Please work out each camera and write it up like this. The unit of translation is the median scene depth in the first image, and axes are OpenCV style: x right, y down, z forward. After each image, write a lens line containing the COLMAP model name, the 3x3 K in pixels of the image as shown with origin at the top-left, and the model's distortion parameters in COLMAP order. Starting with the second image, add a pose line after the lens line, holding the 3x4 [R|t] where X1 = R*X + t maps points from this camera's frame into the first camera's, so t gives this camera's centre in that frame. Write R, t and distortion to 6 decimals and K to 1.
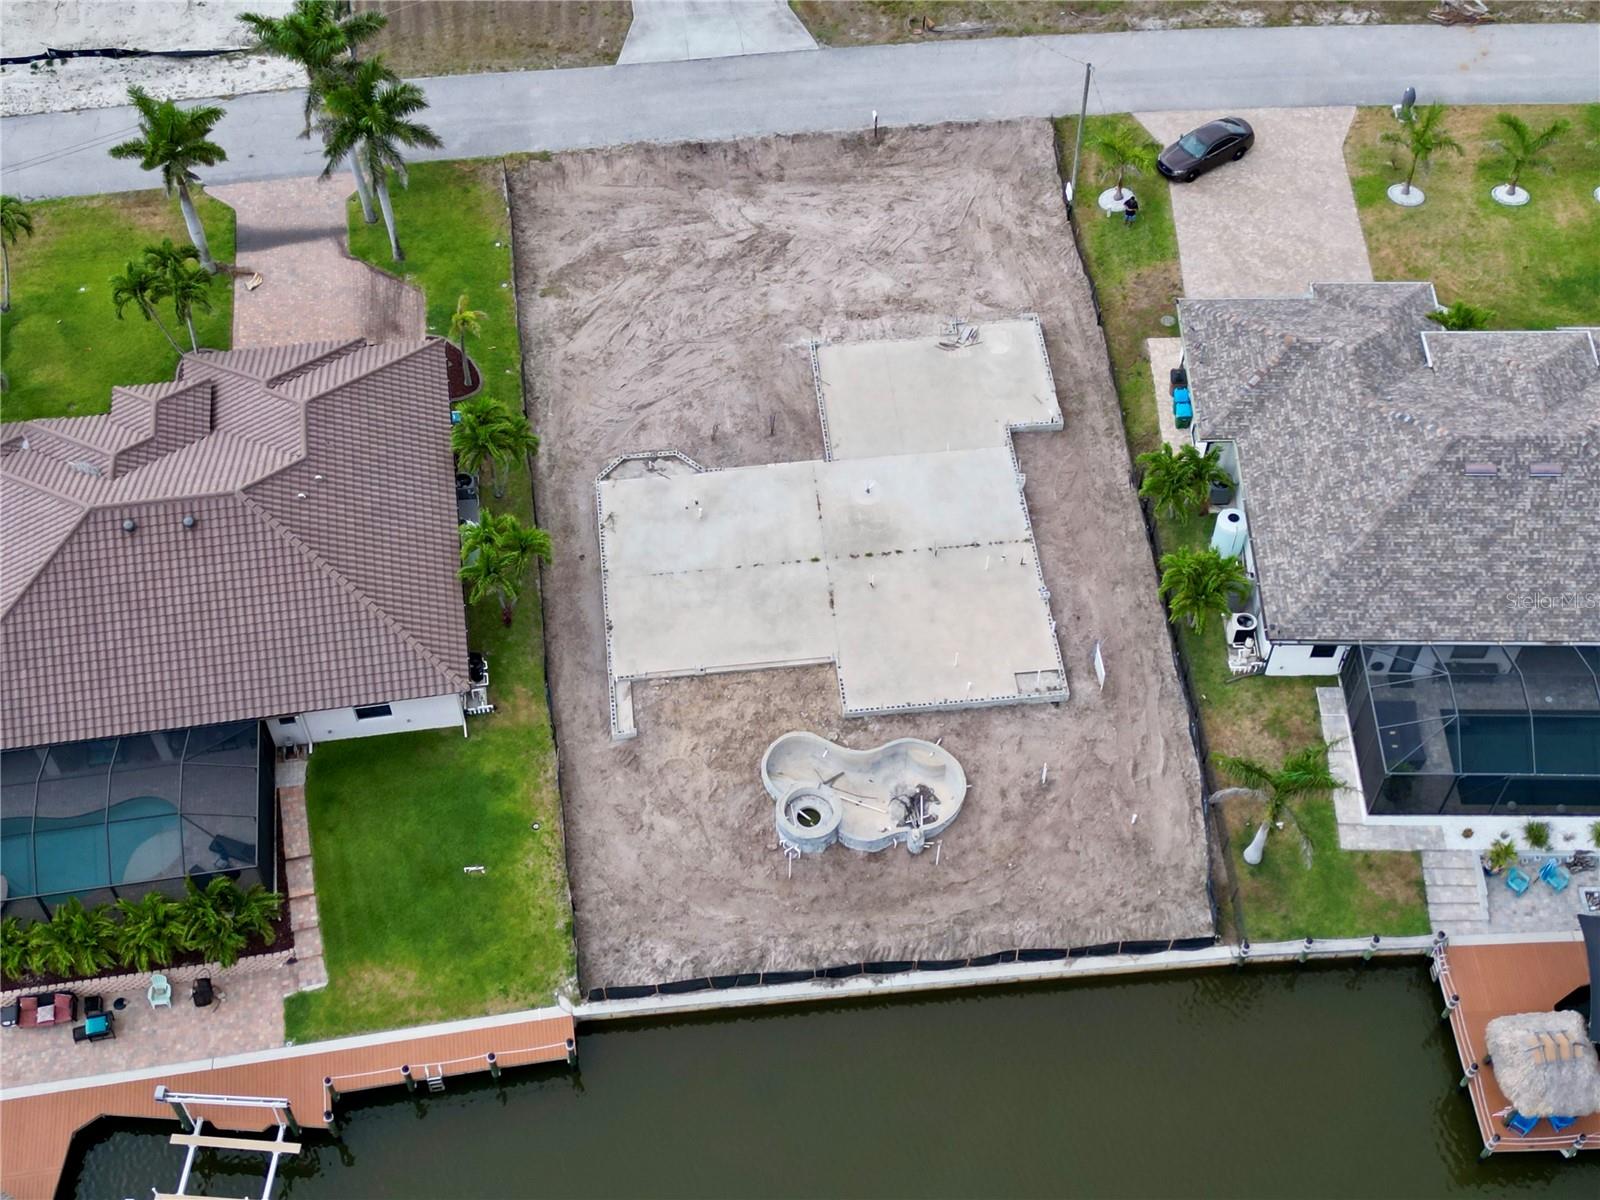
lens RADIAL K [[1991.0, 0, 801.5], [0, 1991.0, 605.1], [0, 0, 1]] dist [0.182124, -0.482971]
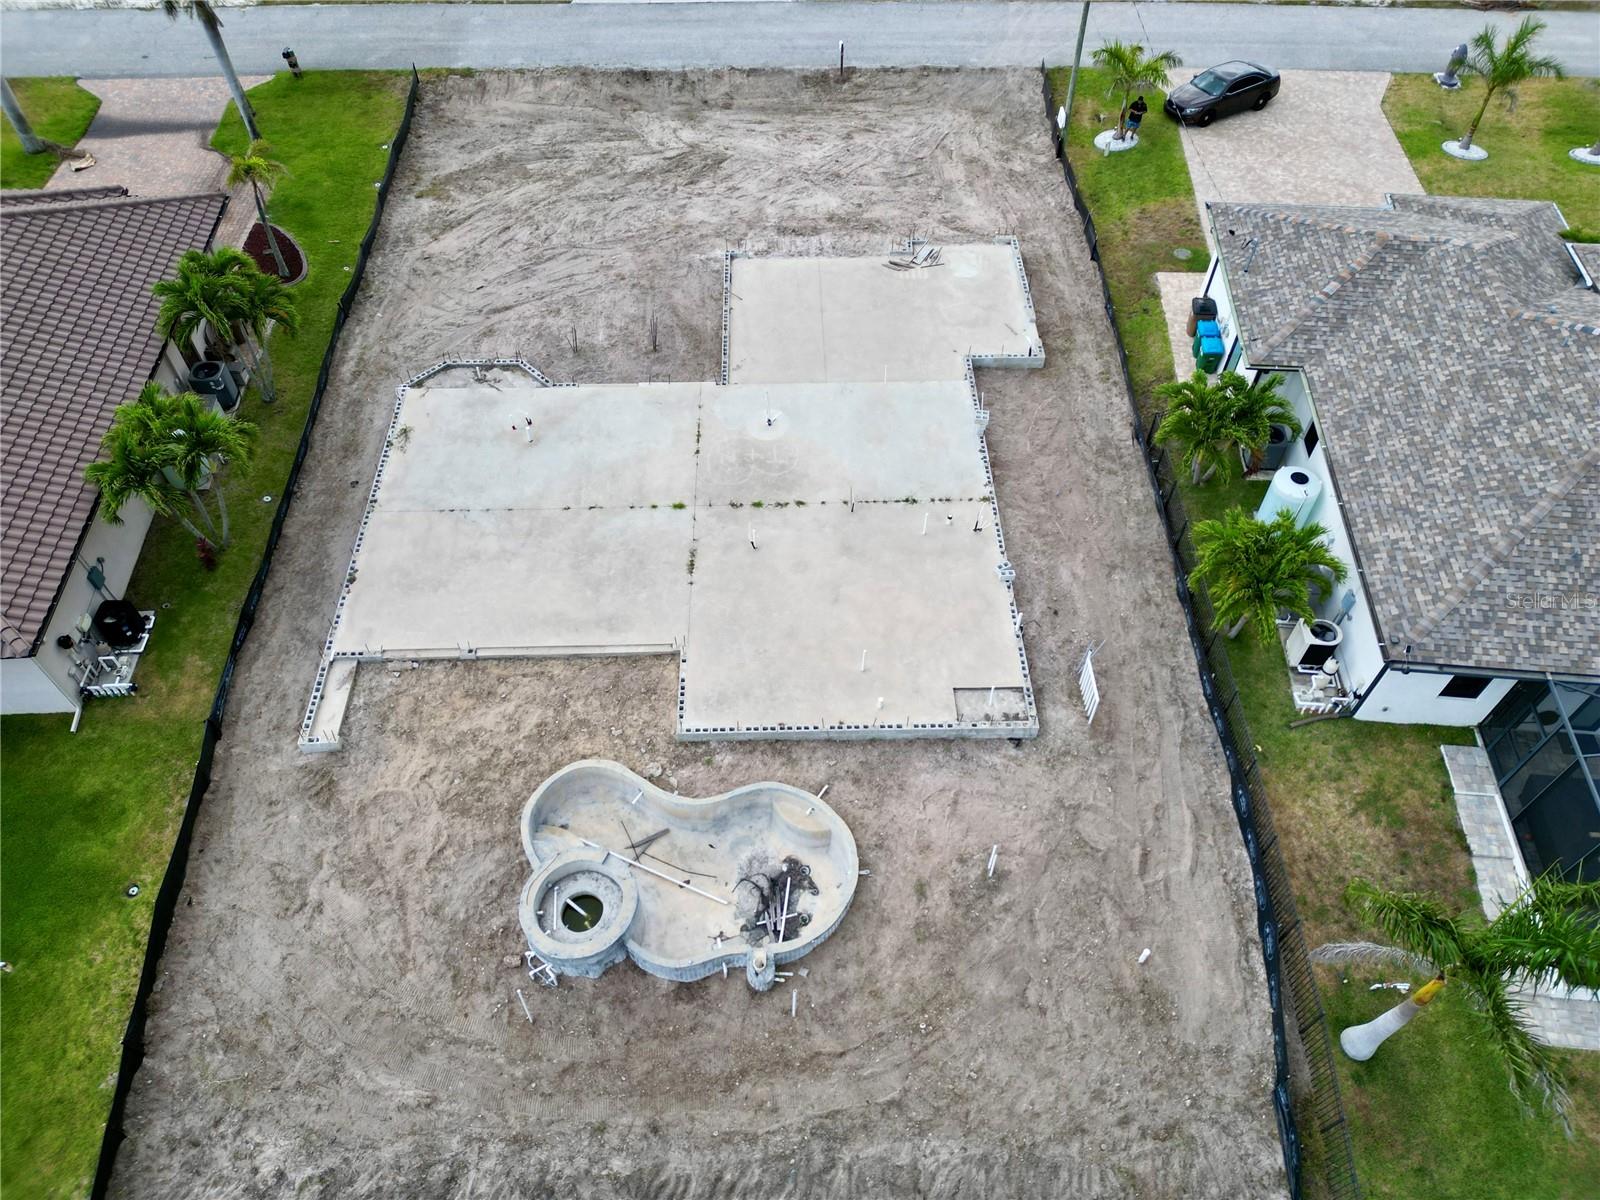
lens RADIAL K [[1118.4, 0, 803.6], [0, 1118.4, 603.9], [0, 0, 1]] dist [0.059381, -0.048024]
pose [[0.996778, 0.064936, -0.047087, 0.074224], [-0.066537, 0.997230, -0.033255, 0.022331], [0.044797, 0.036281, 0.998337, 0.642550]]
